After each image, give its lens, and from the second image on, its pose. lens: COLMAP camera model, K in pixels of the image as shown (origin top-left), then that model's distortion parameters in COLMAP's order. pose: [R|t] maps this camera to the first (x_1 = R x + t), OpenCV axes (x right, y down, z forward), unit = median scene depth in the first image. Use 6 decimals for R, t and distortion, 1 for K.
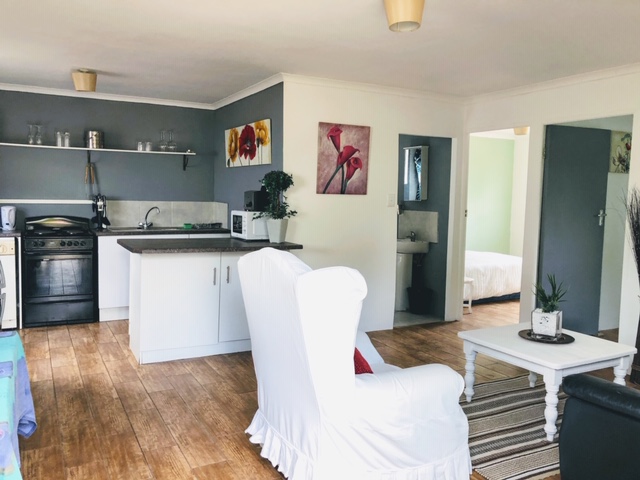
lens RADIAL K [[531.1, 0, 318.5], [0, 531.1, 233.6], [0, 0, 1]] dist [0.031975, -0.007400]
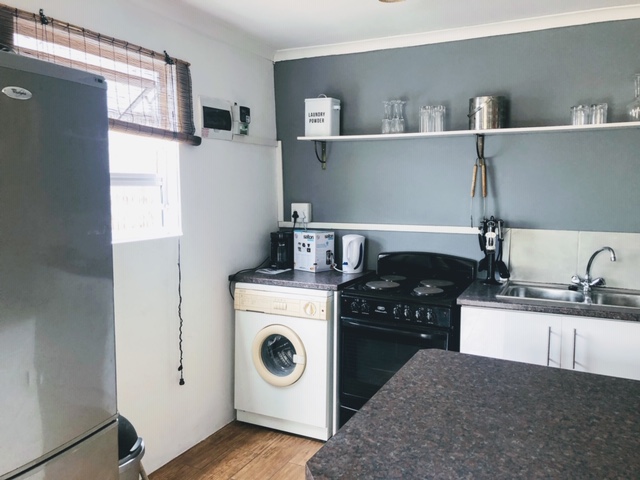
lens RADIAL K [[526.9, 0, 308.1], [0, 526.9, 239.5], [0, 0, 1]] dist [-0.008856, -0.002817]
pose [[0.566606, 0.062124, -0.821644, -0.094242], [-0.052220, 0.997857, 0.039436, -0.068344], [0.822333, 0.020562, 0.568635, 0.603965]]
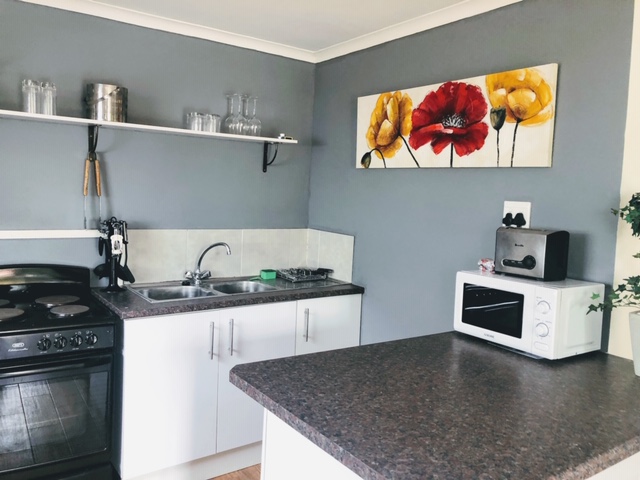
lens RADIAL K [[528.8, 0, 322.5], [0, 528.8, 237.1], [0, 0, 1]] dist [0.025956, -0.021322]
pose [[0.992811, 0.010245, 0.119249, -0.303869], [-0.011777, 0.999857, 0.012149, -0.070606], [-0.119108, -0.013466, 0.992790, 0.544818]]
